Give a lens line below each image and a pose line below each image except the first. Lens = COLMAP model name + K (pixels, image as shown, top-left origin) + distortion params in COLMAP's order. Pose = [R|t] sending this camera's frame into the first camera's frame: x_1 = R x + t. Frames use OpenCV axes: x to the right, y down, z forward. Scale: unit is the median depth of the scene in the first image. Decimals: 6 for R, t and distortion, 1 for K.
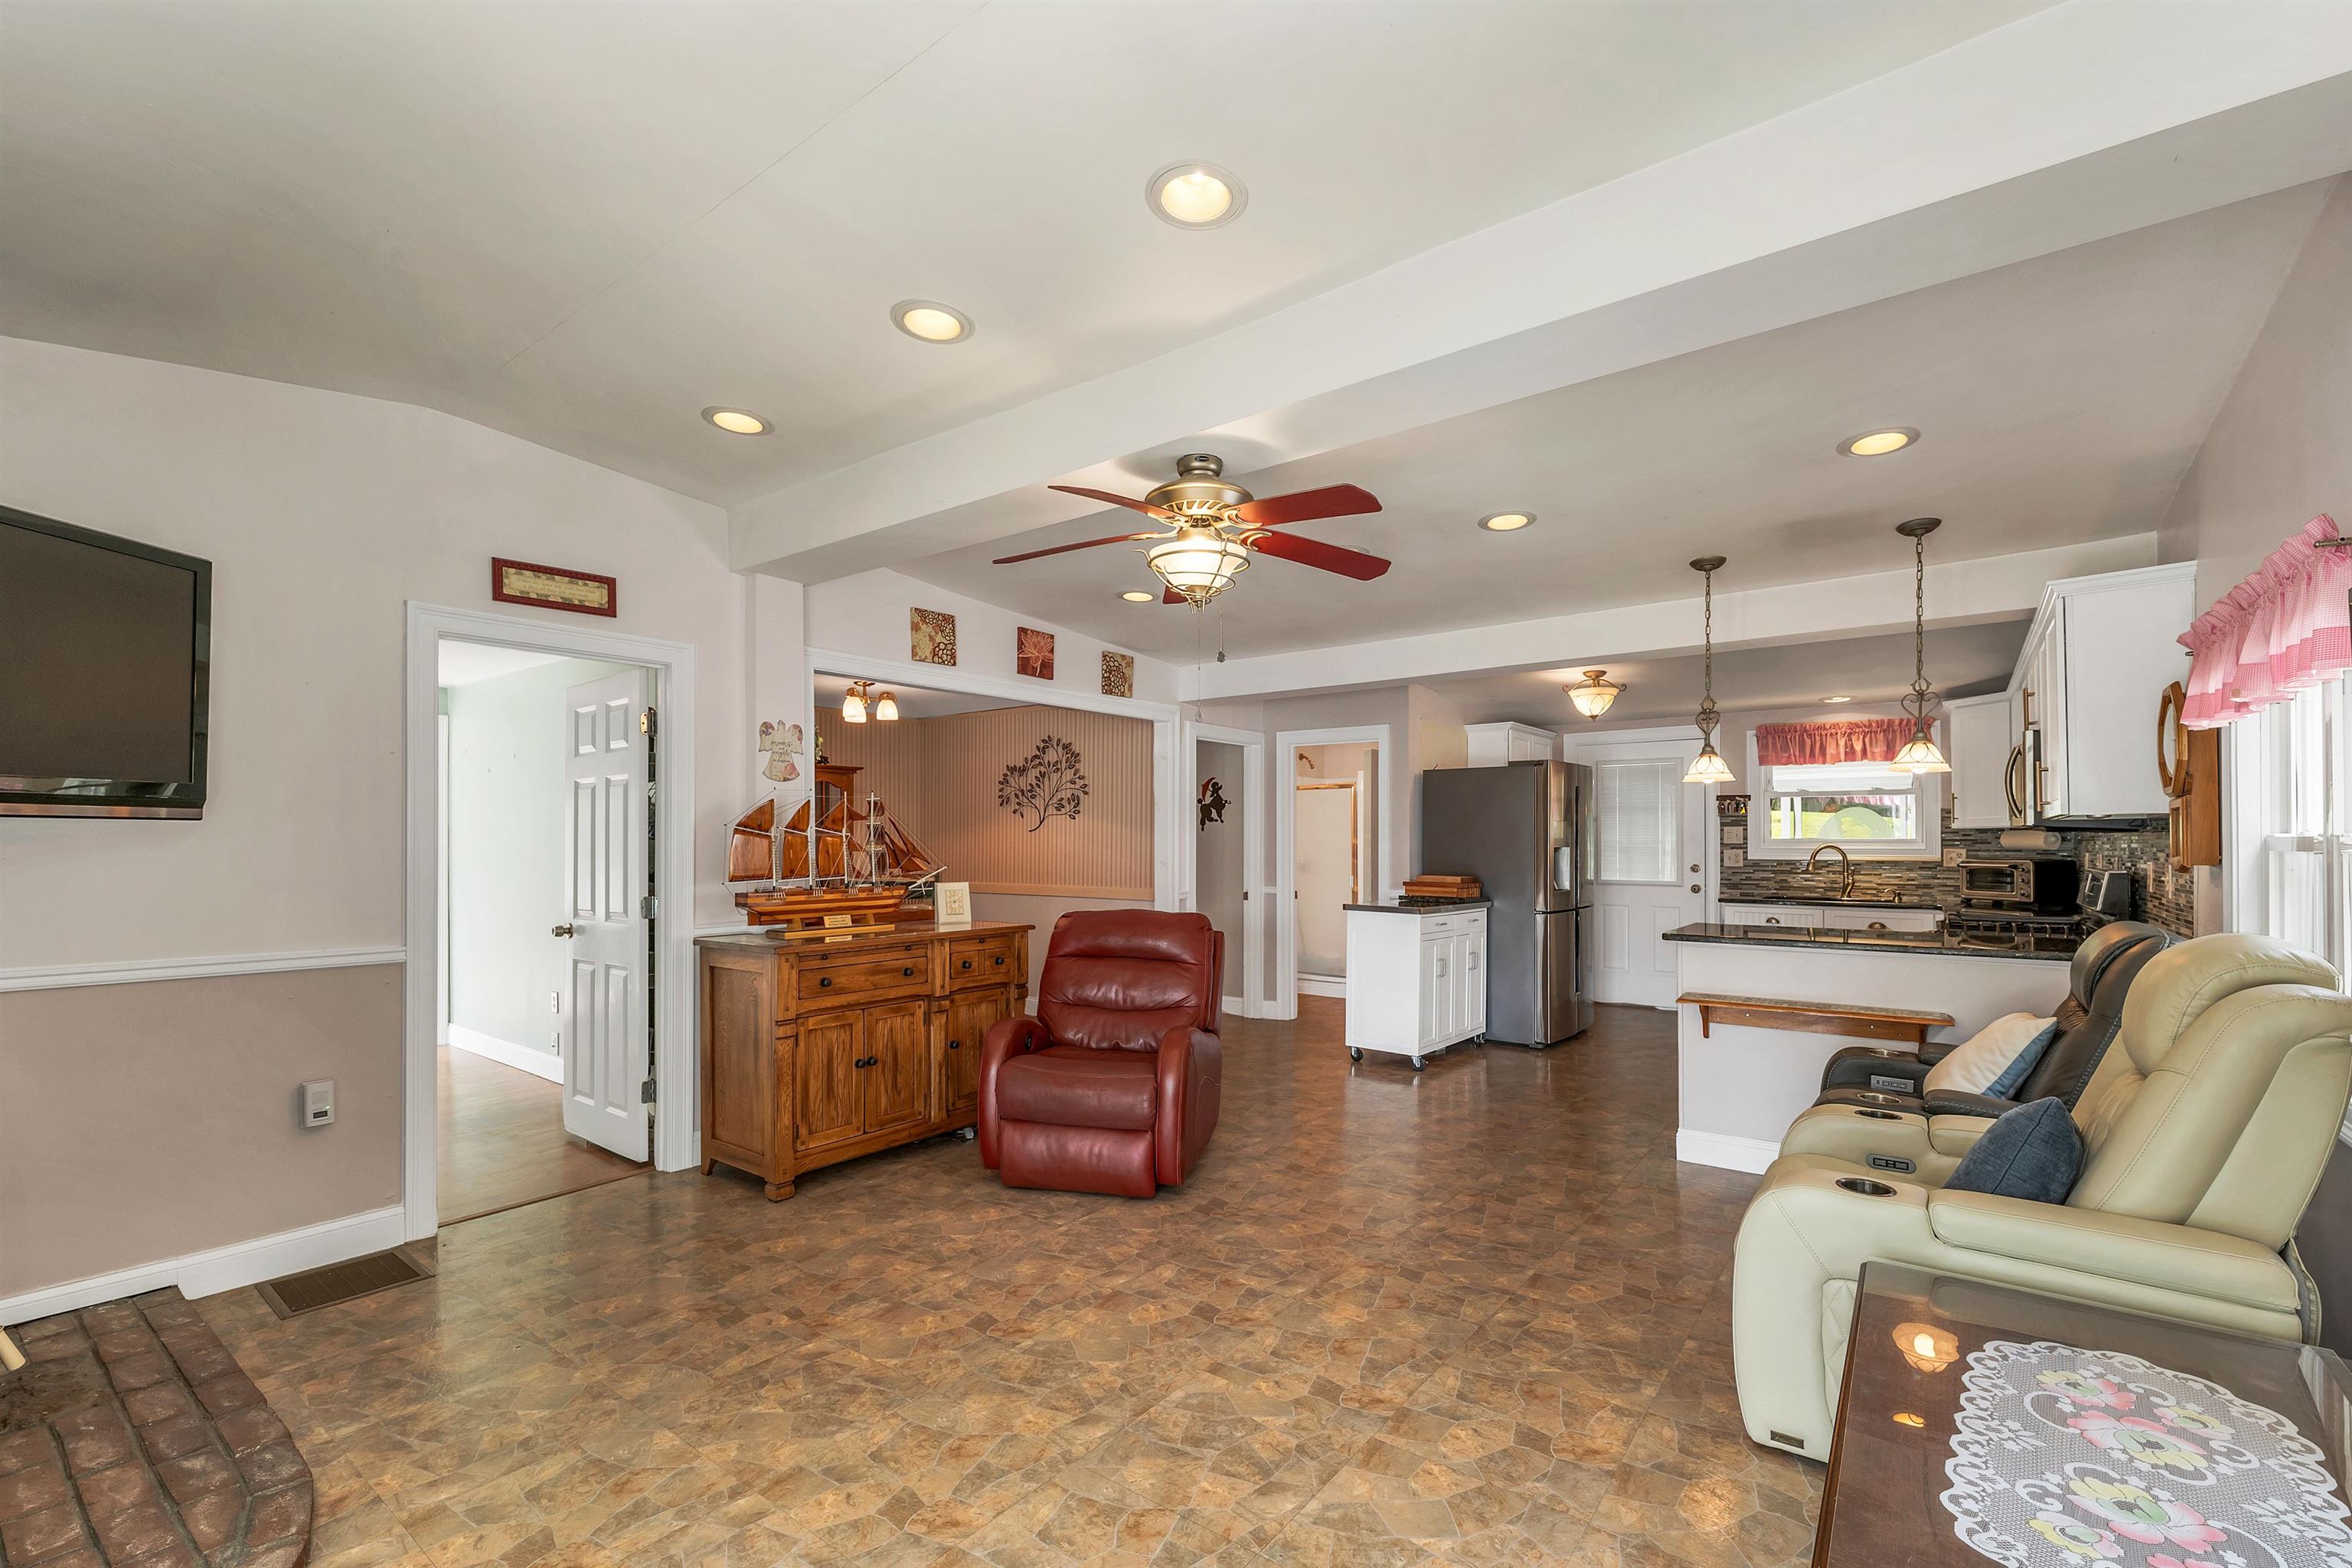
lens RADIAL K [[995.5, 0, 1183.7], [0, 995.5, 830.0], [0, 0, 1]] dist [-0.001476, -0.000016]
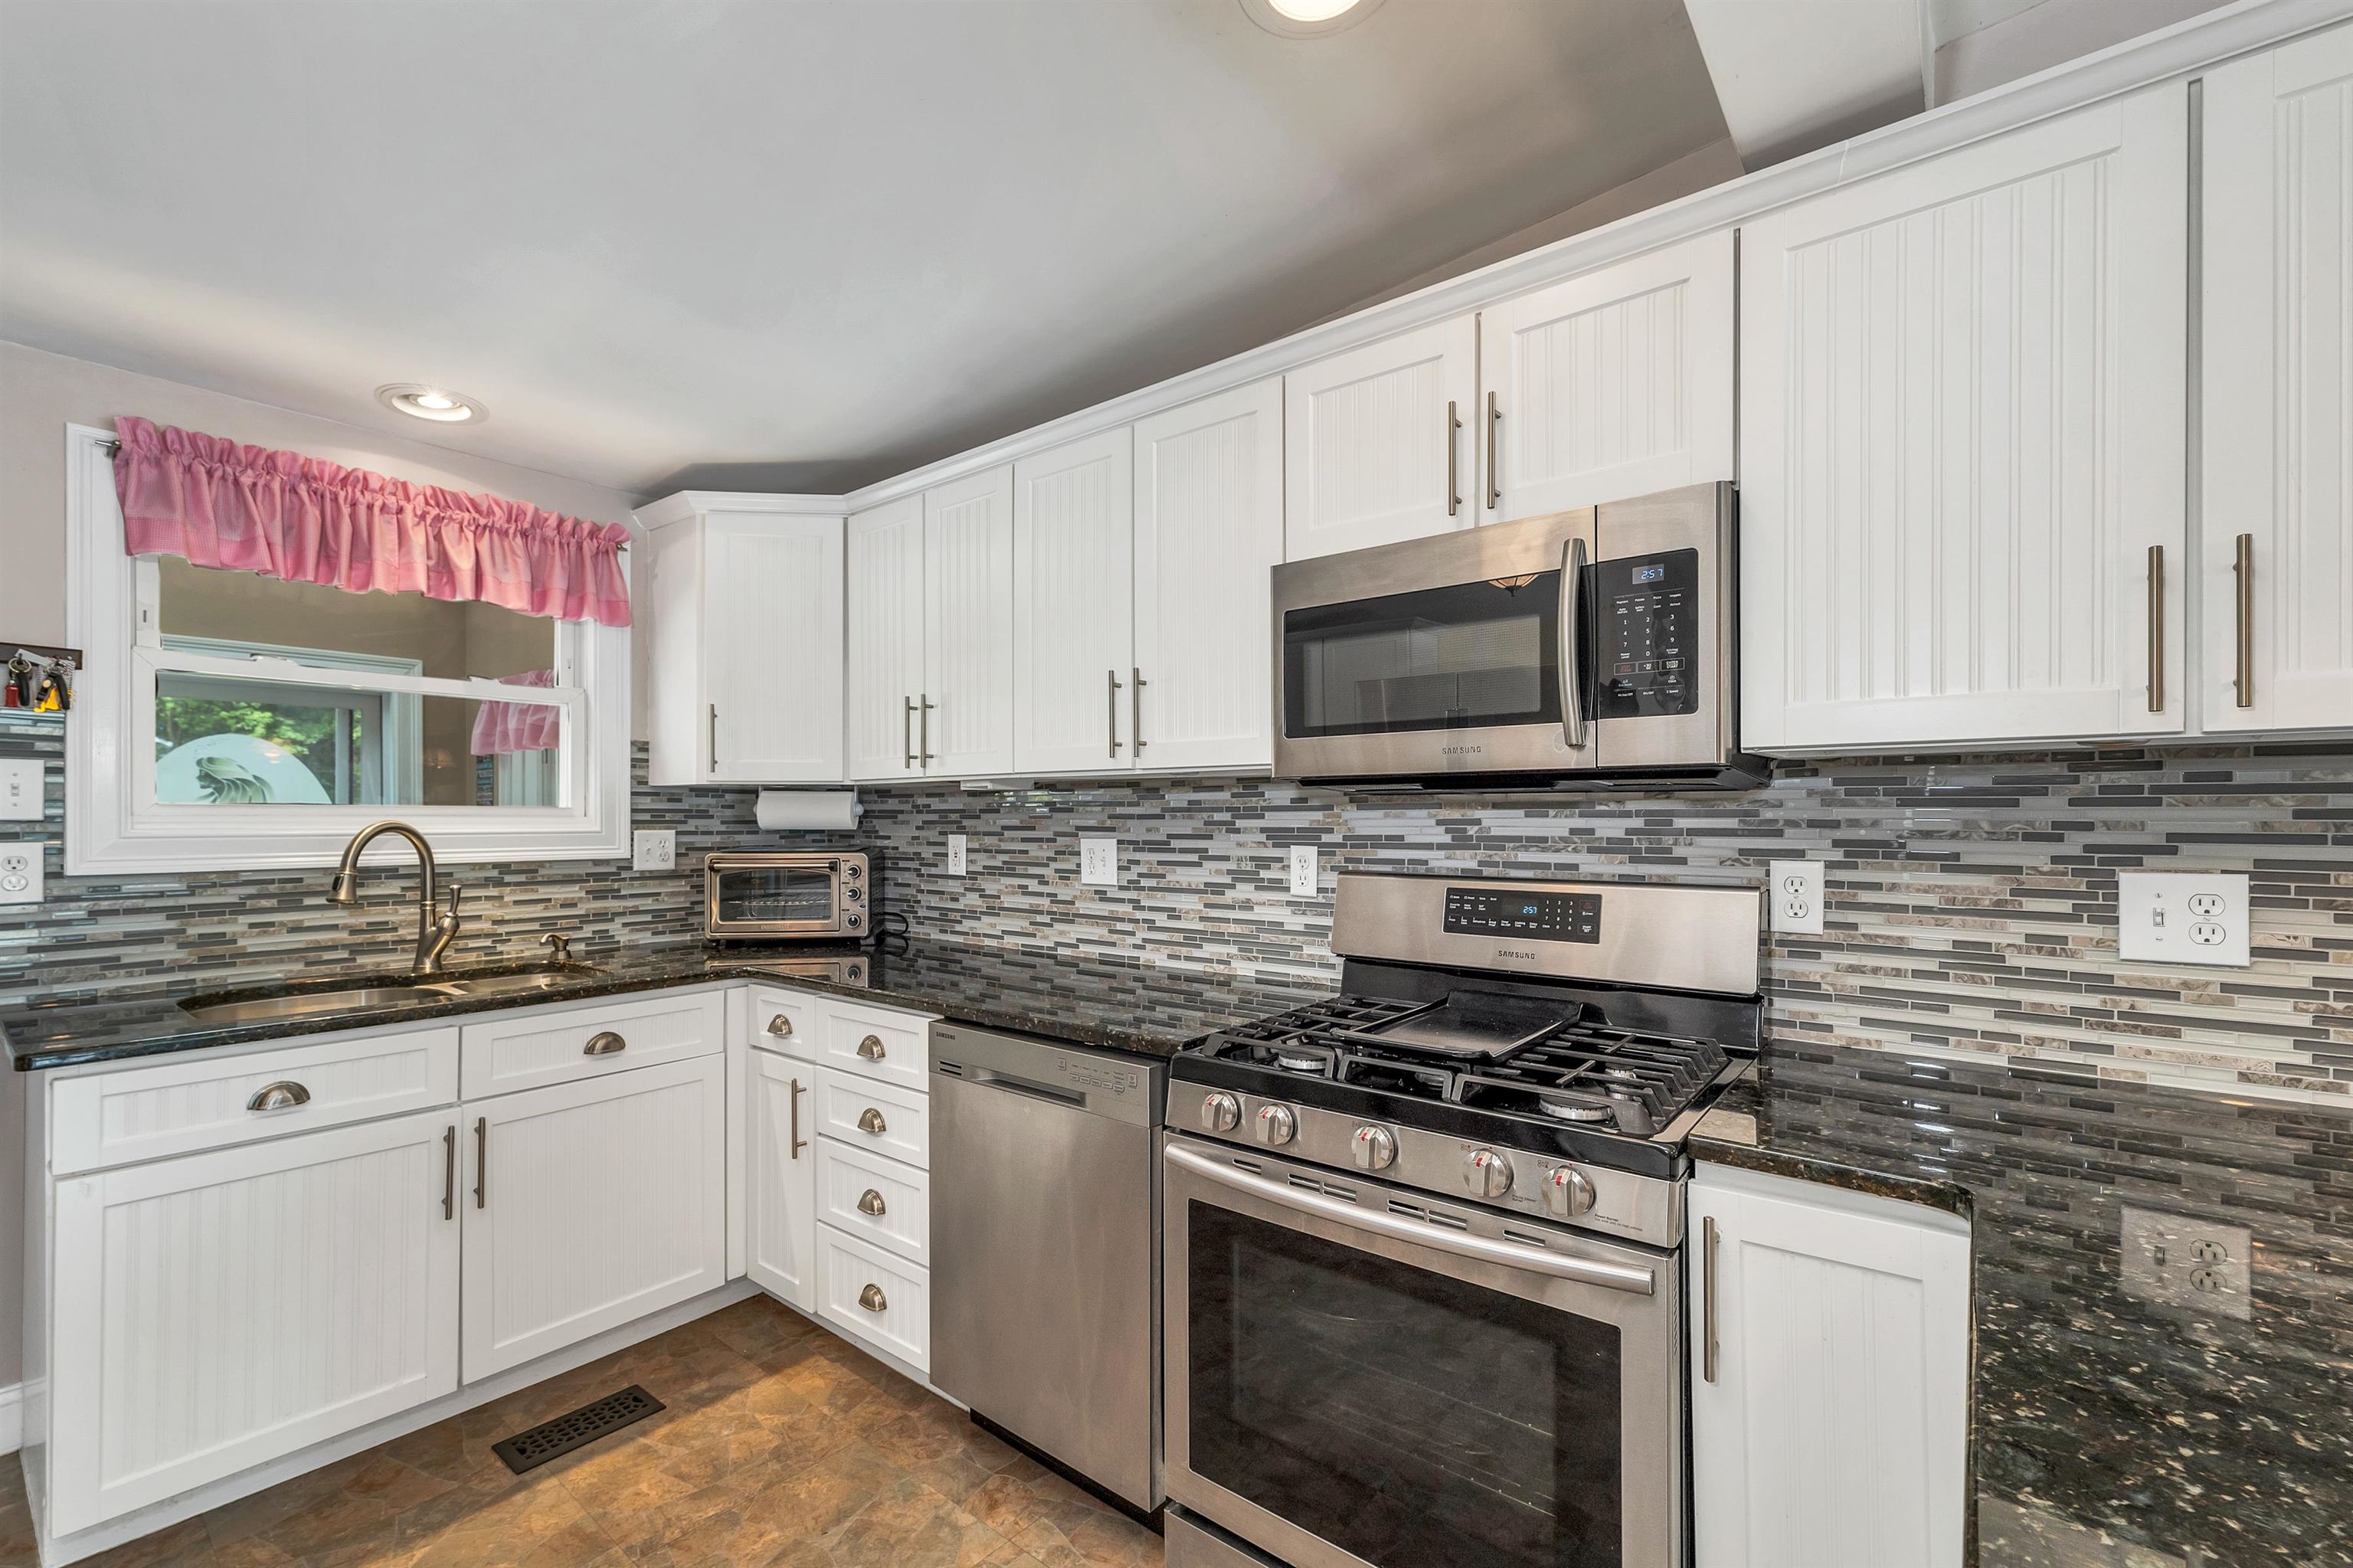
lens RADIAL K [[996.0, 0, 1142.2], [0, 996.0, 815.5], [0, 0, 1]] dist [-0.001476, -0.000016]
pose [[0.043641, 0.003504, 0.999041, 0.320961], [-0.007420, 0.999967, -0.003183, 0.011941], [-0.999020, -0.007274, 0.043666, 0.742208]]
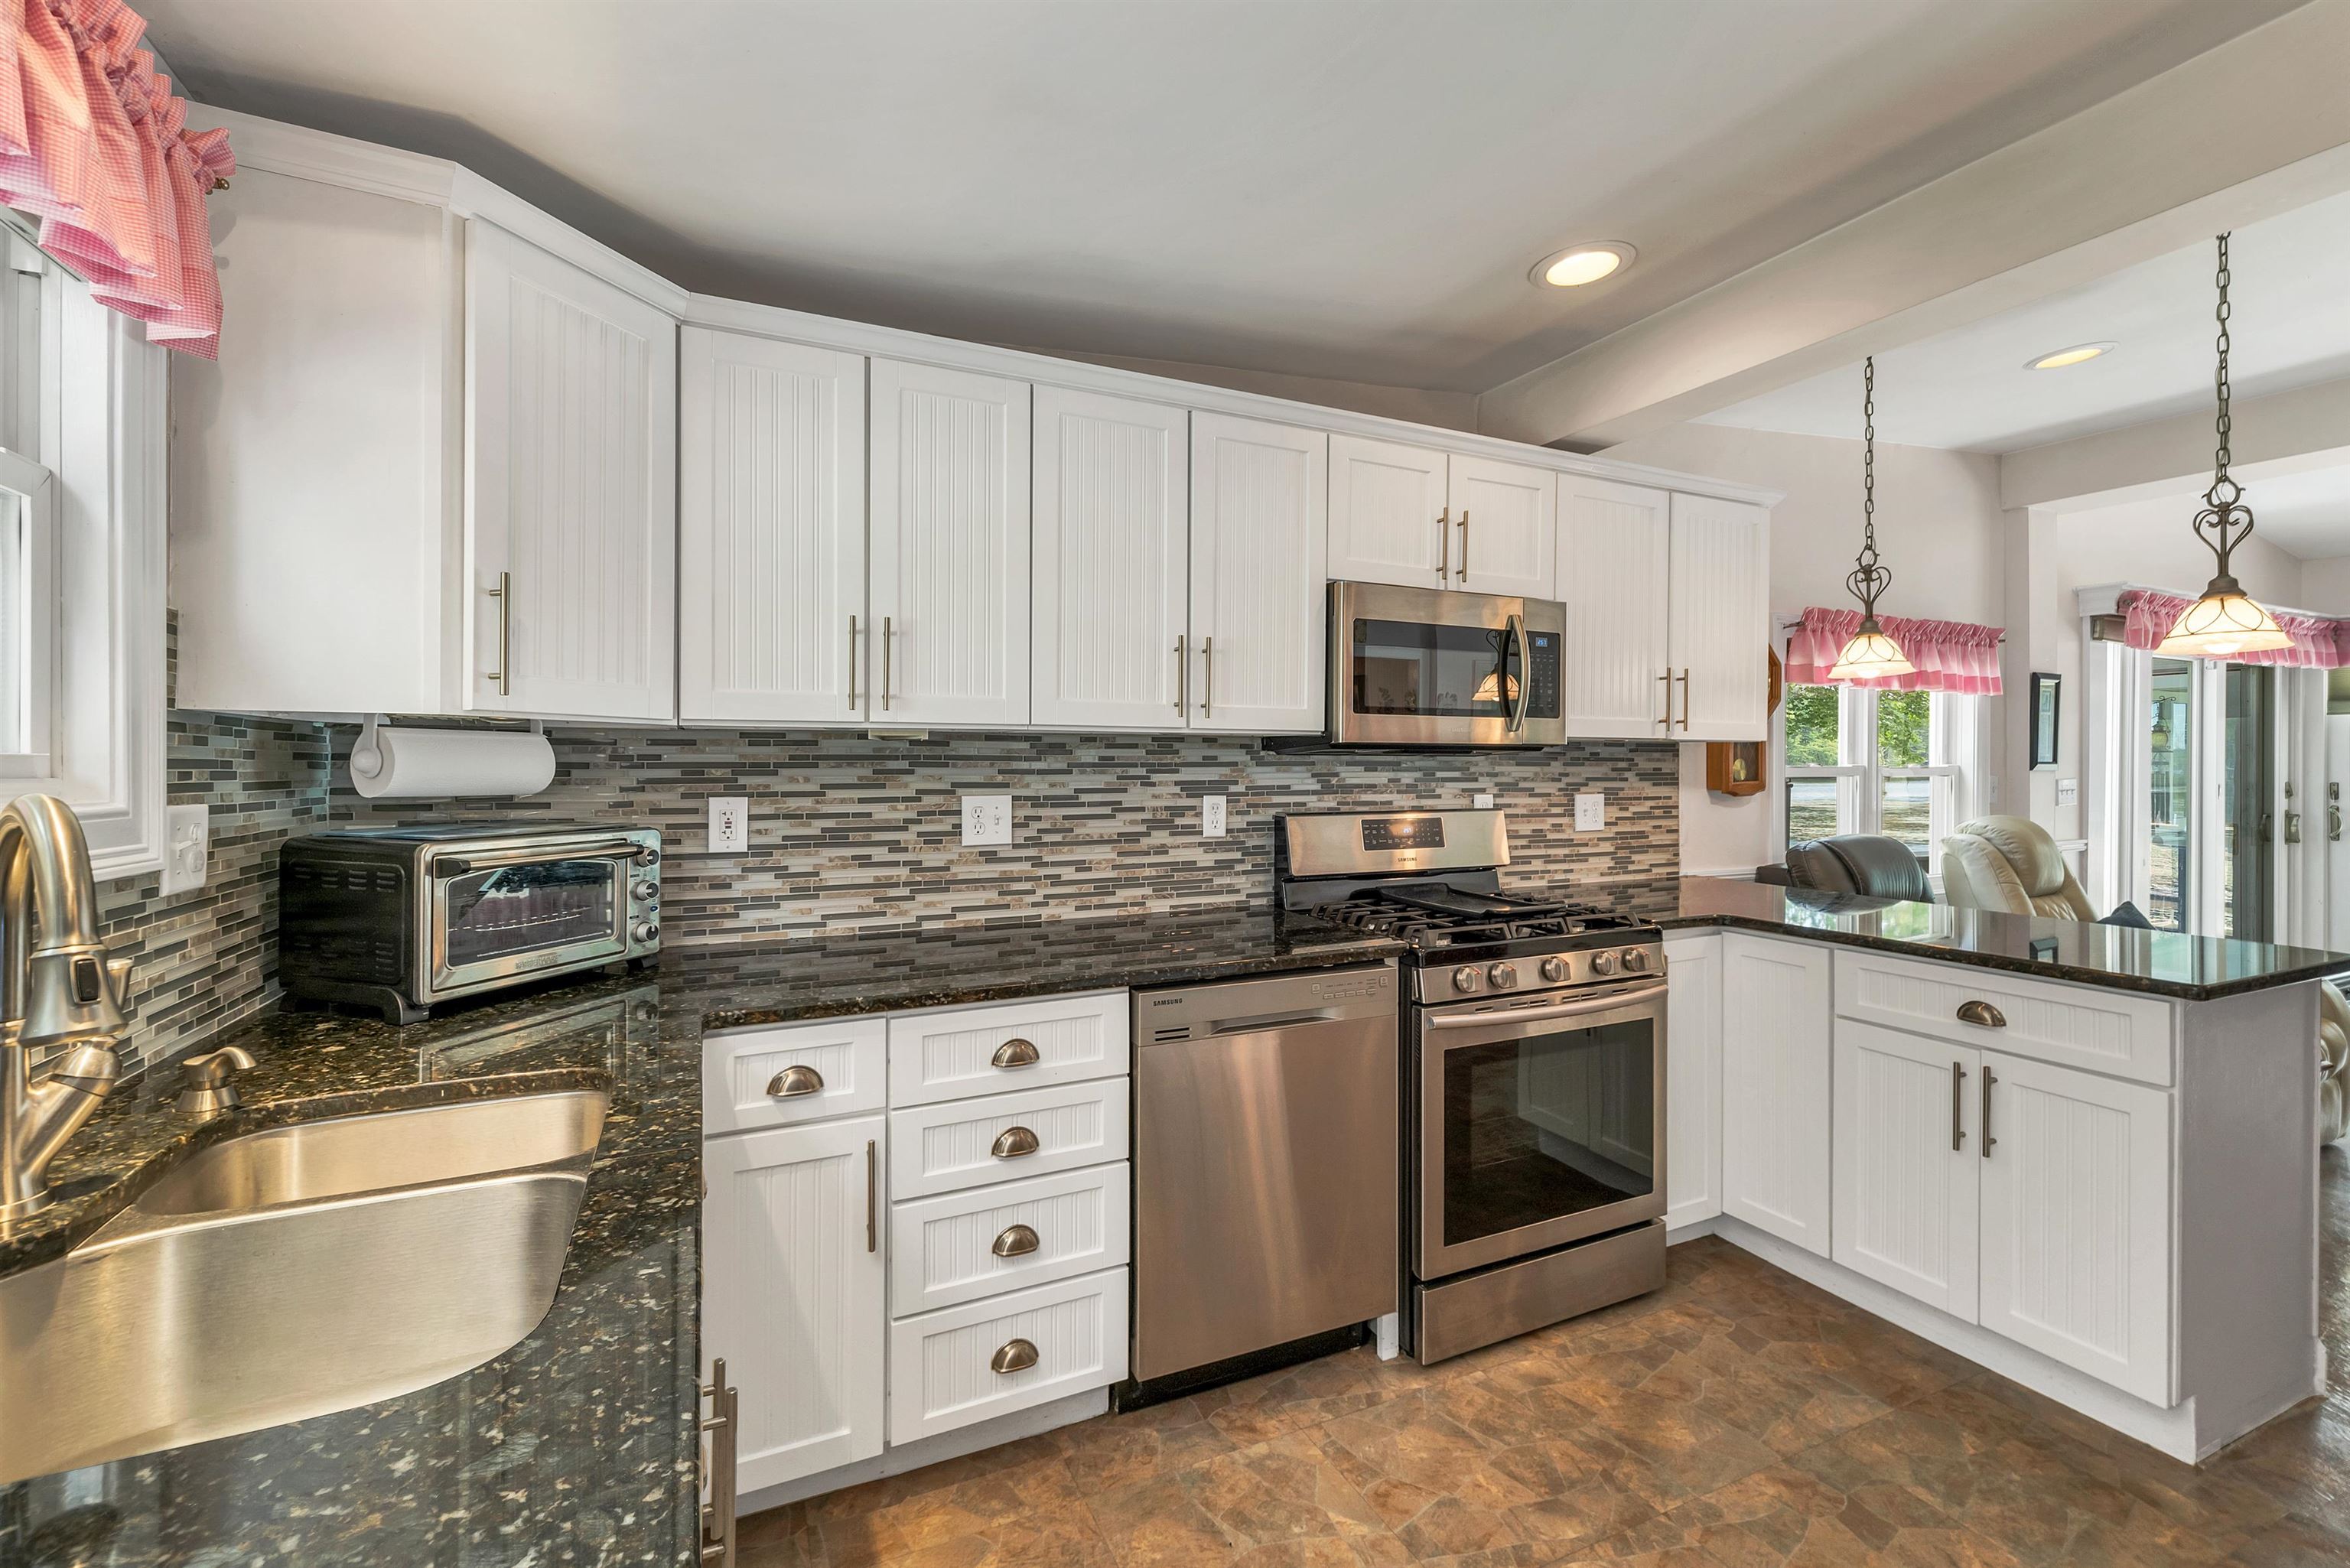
lens RADIAL K [[994.6, 0, 1171.7], [0, 994.6, 769.8], [0, 0, 1]] dist [-0.001476, -0.000016]
pose [[-0.882079, 0.000214, 0.471102, 0.602494], [-0.001666, 0.999992, -0.003574, 0.011510], [-0.471099, -0.003937, -0.882072, 1.309018]]
